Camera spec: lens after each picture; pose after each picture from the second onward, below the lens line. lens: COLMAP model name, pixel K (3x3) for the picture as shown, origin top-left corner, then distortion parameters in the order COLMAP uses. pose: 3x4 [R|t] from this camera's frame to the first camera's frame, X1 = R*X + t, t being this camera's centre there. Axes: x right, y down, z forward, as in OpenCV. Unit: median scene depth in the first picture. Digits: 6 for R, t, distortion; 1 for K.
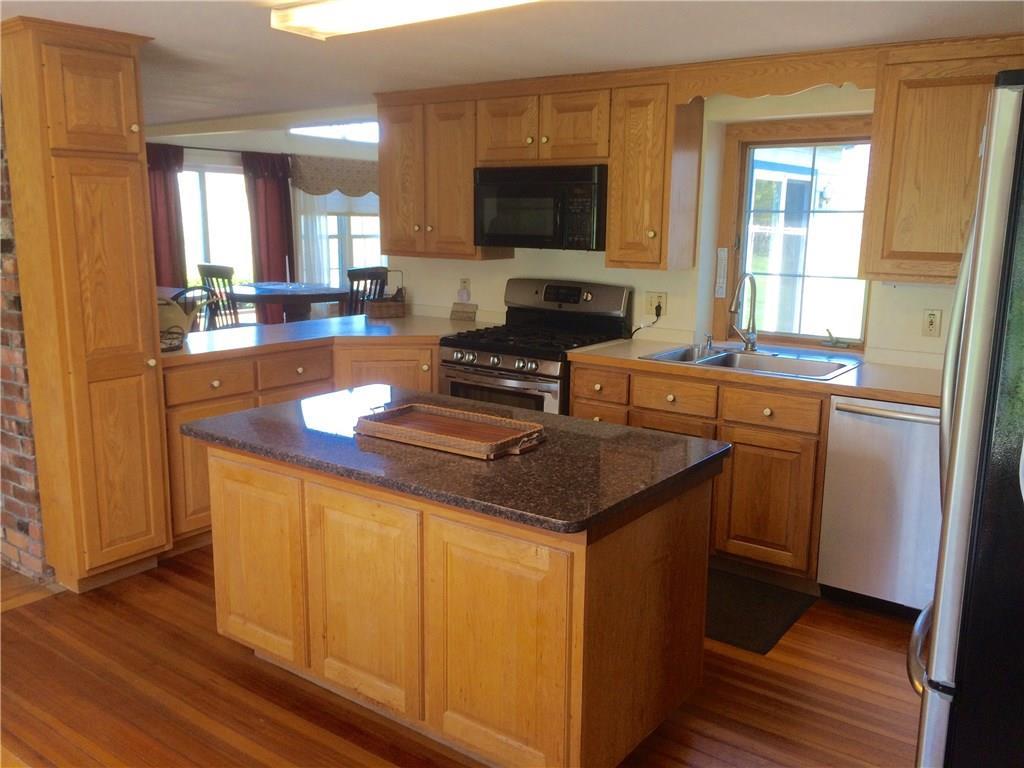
lens RADIAL K [[879.6, 0, 512.0], [0, 879.6, 384.0], [0, 0, 1]] dist [0.046803, -0.000567]
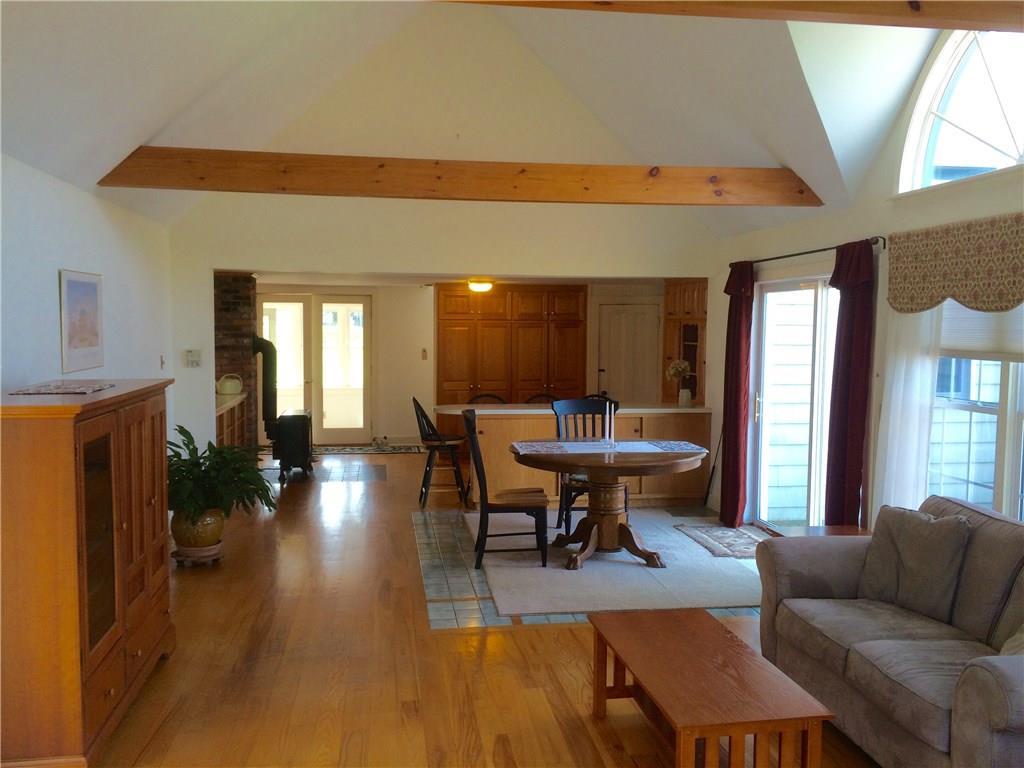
lens RADIAL K [[879.6, 0, 512.0], [0, 879.6, 384.0], [0, 0, 1]] dist [0.046803, -0.000567]
pose [[-0.704476, 0.034064, -0.708910, 0.254165], [-0.148907, 0.969521, 0.194563, -0.233249], [0.693931, 0.242627, -0.677932, 1.161574]]
